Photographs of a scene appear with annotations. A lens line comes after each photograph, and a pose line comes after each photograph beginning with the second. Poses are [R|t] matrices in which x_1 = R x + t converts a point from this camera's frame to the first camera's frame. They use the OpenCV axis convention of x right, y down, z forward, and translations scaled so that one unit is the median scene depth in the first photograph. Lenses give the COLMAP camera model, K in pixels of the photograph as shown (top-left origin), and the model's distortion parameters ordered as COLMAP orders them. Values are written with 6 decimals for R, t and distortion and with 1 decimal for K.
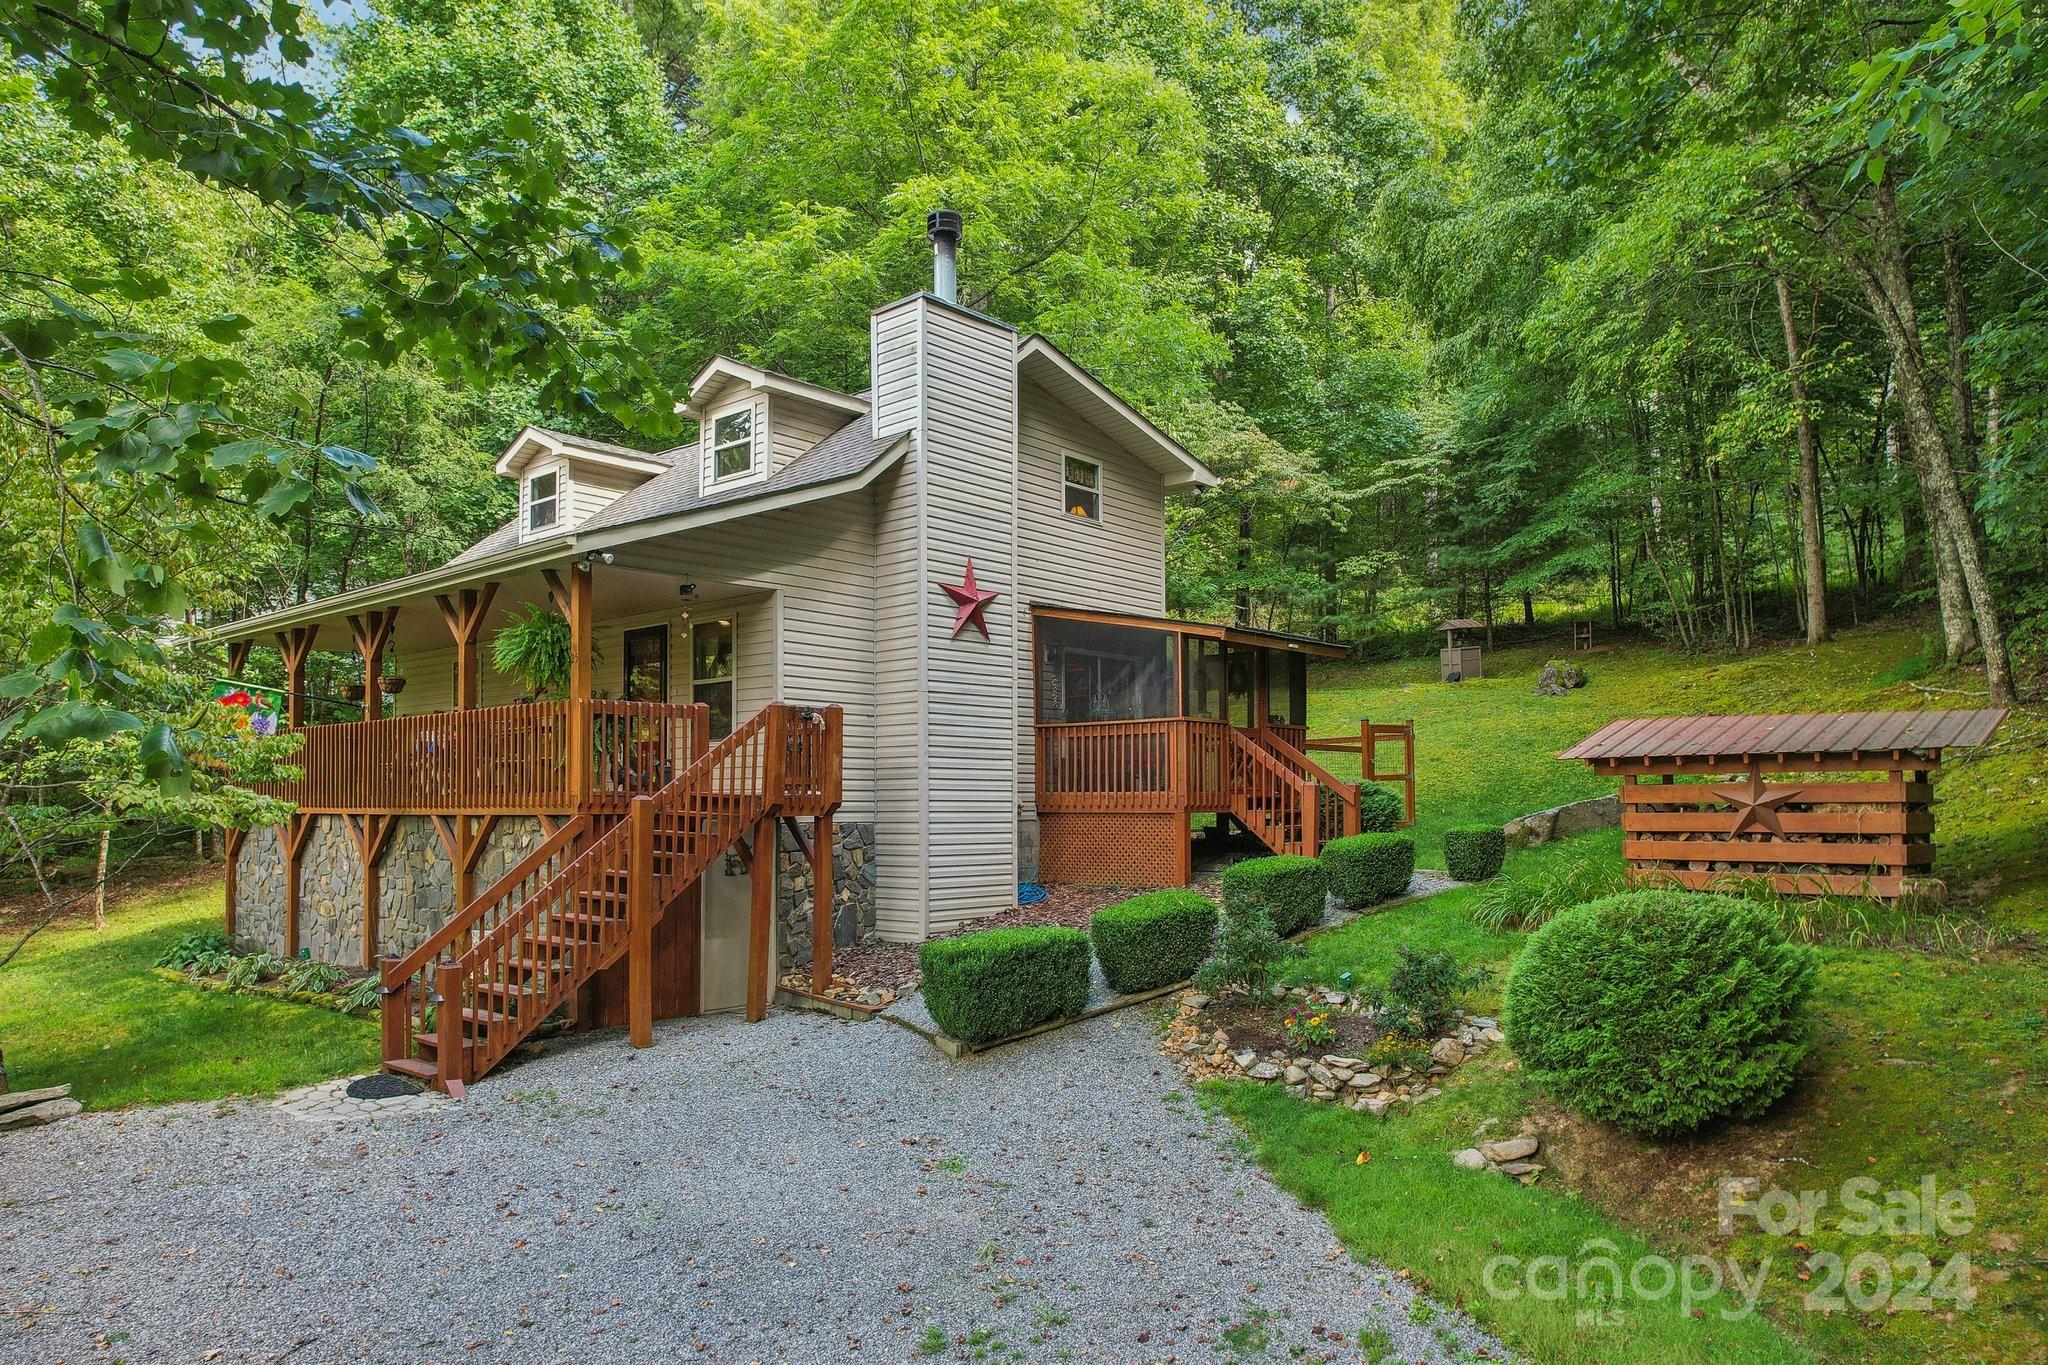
lens RADIAL K [[1356.9, 0, 1023.0], [0, 1356.9, 791.7], [0, 0, 1]] dist [-0.006094, 0.004132]
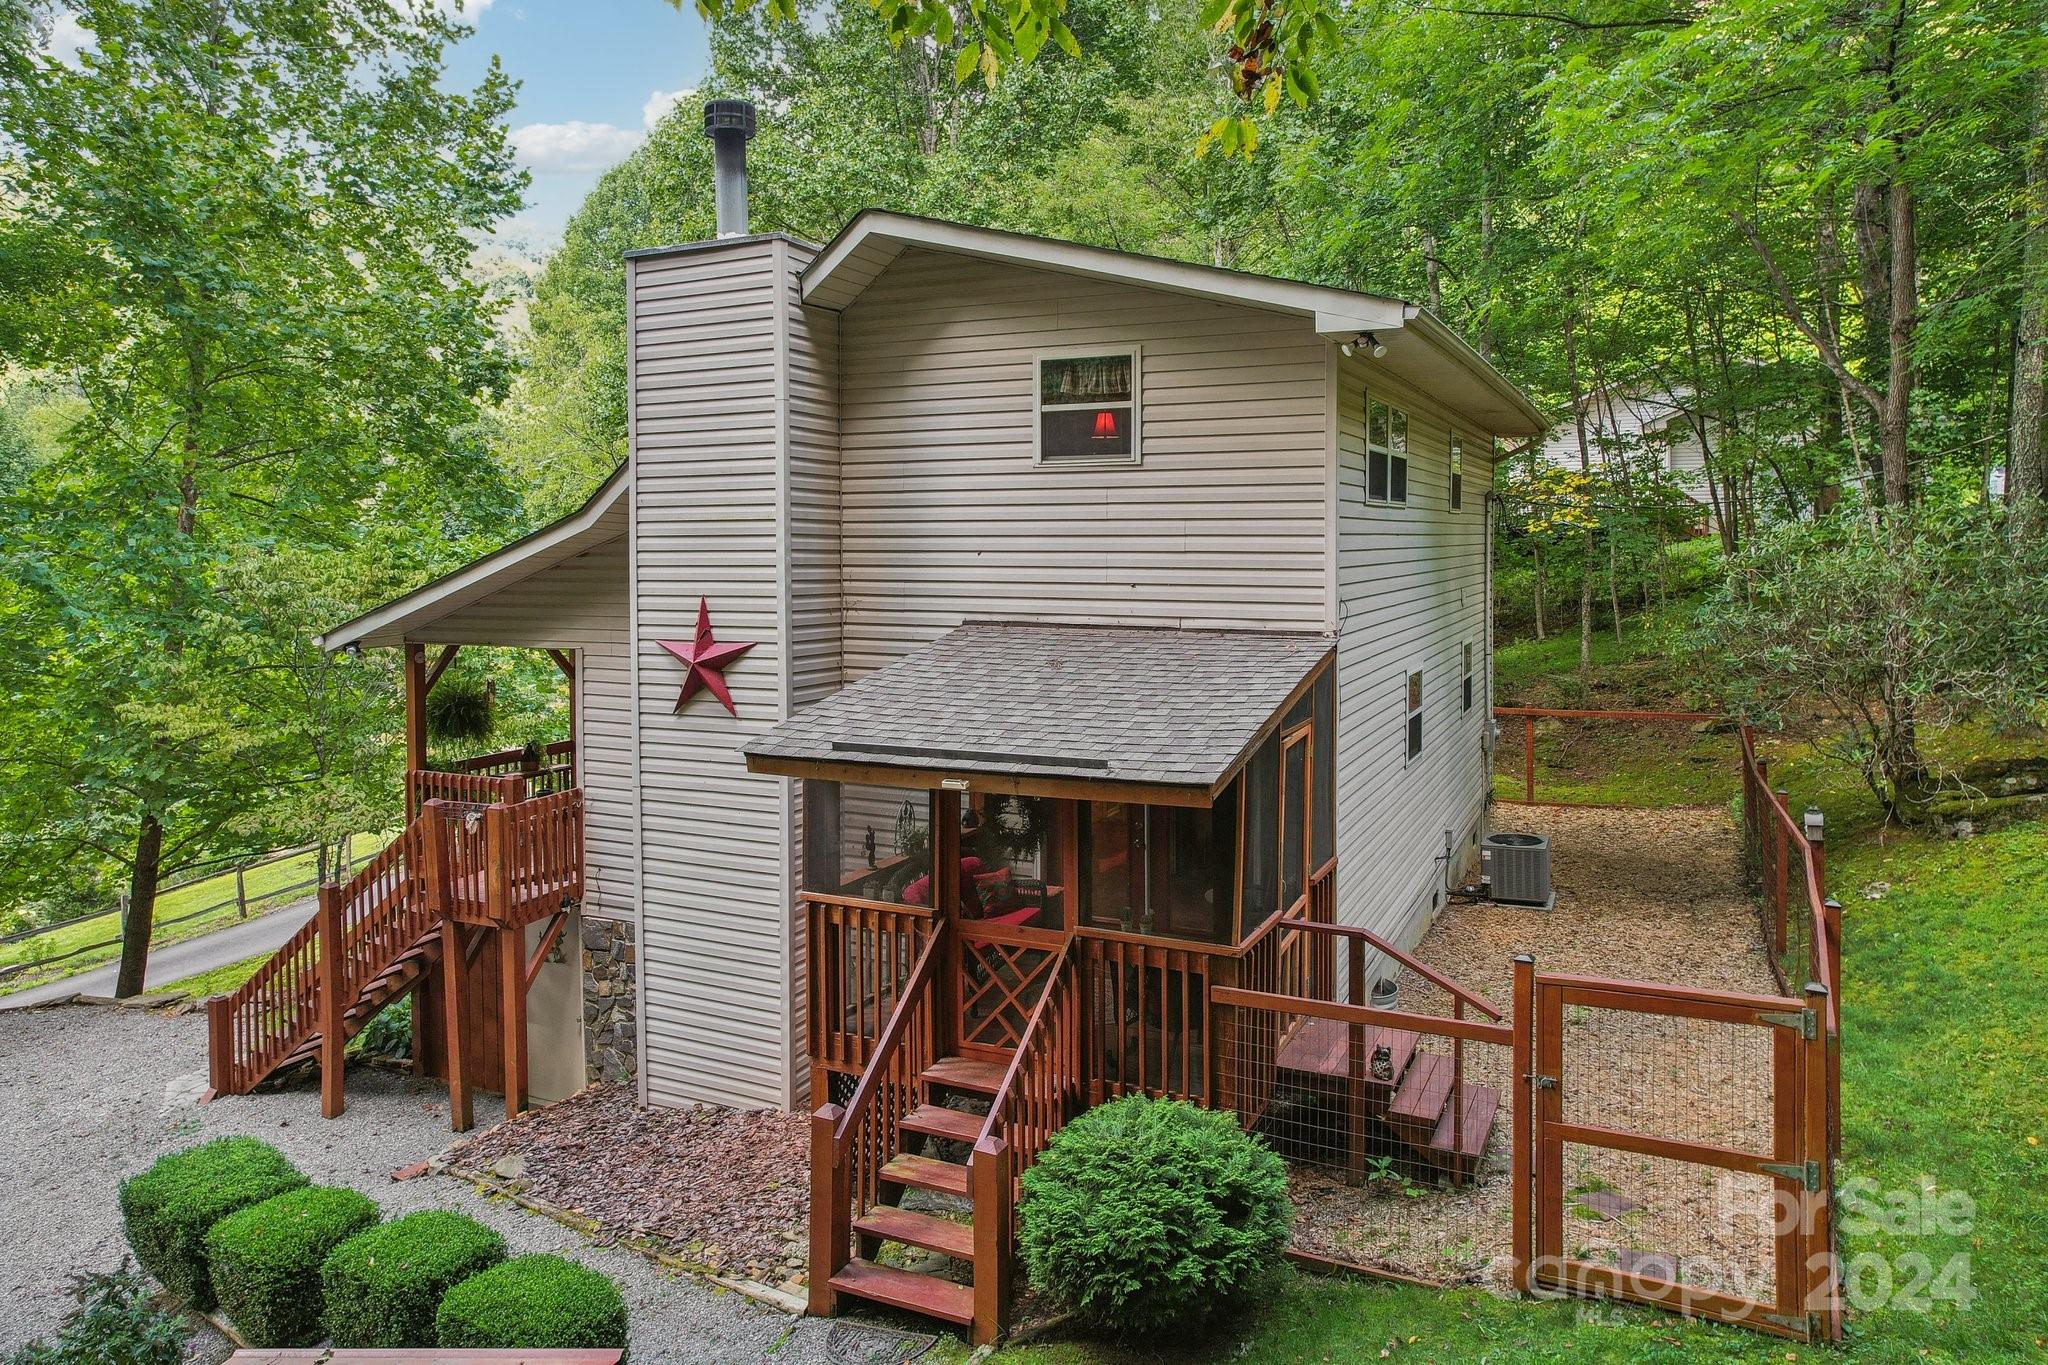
lens RADIAL K [[1332.0, 0, 1029.7], [0, 1332.0, 577.6], [0, 0, 1]] dist [-0.020126, -0.002609]
pose [[0.277685, 0.026289, -0.960312, 0.683394], [0.014084, 0.999407, 0.031431, -0.206477], [0.960569, -0.022253, 0.277150, 0.991779]]
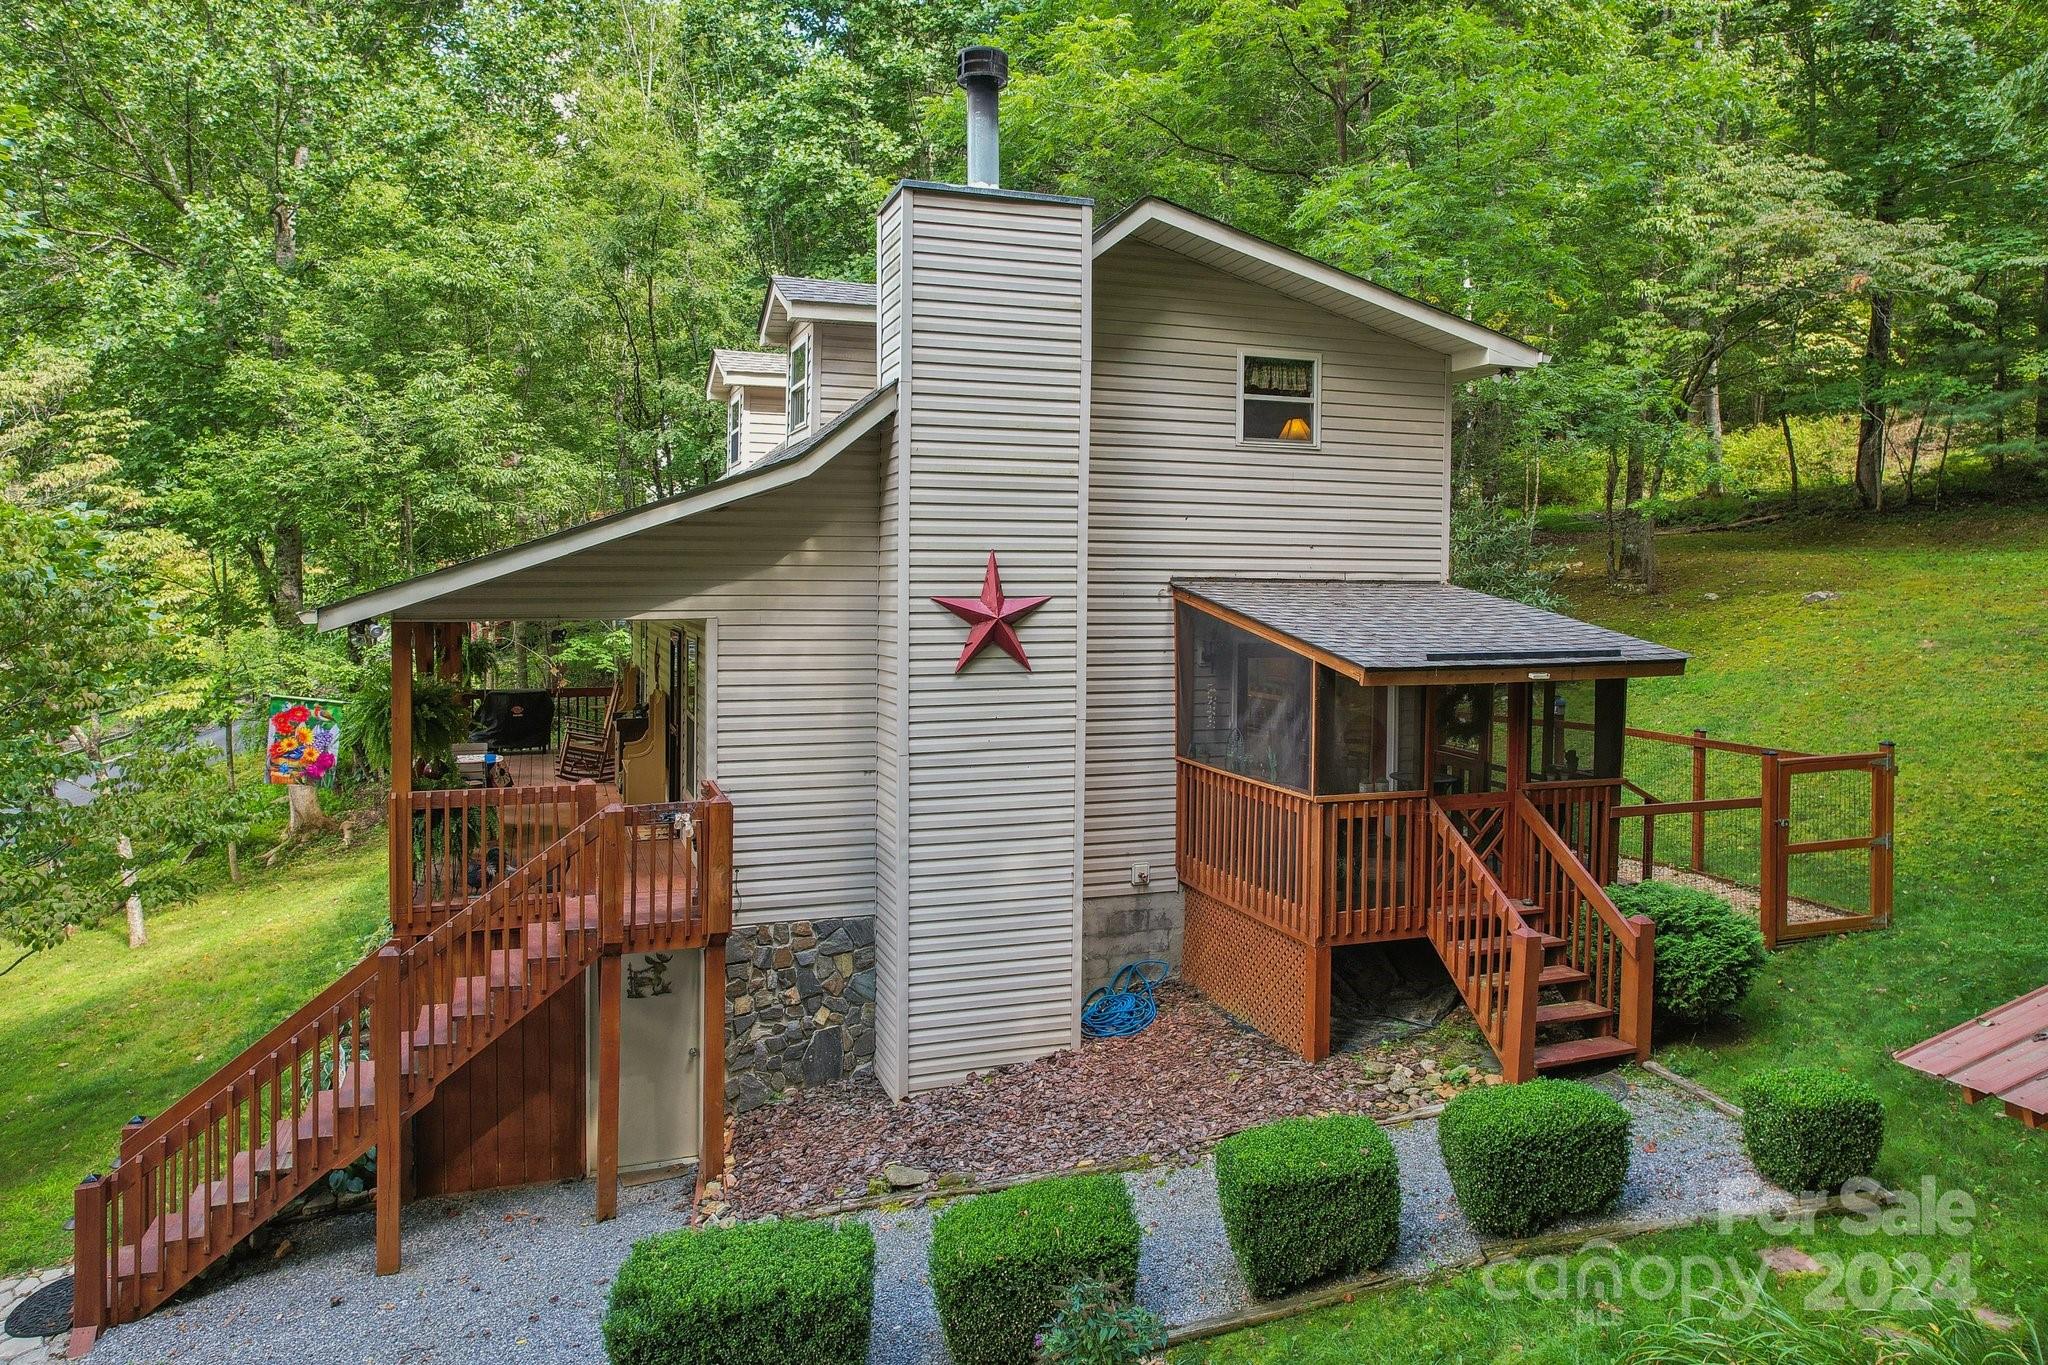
lens RADIAL K [[1365.9, 0, 1027.2], [0, 1365.9, 629.9], [0, 0, 1]] dist [-0.002461, -0.001445]
pose [[0.874336, 0.025953, -0.484626, 0.321826], [-0.002689, 0.998813, 0.048638, -0.170672], [0.485313, -0.041222, 0.873368, 0.406840]]
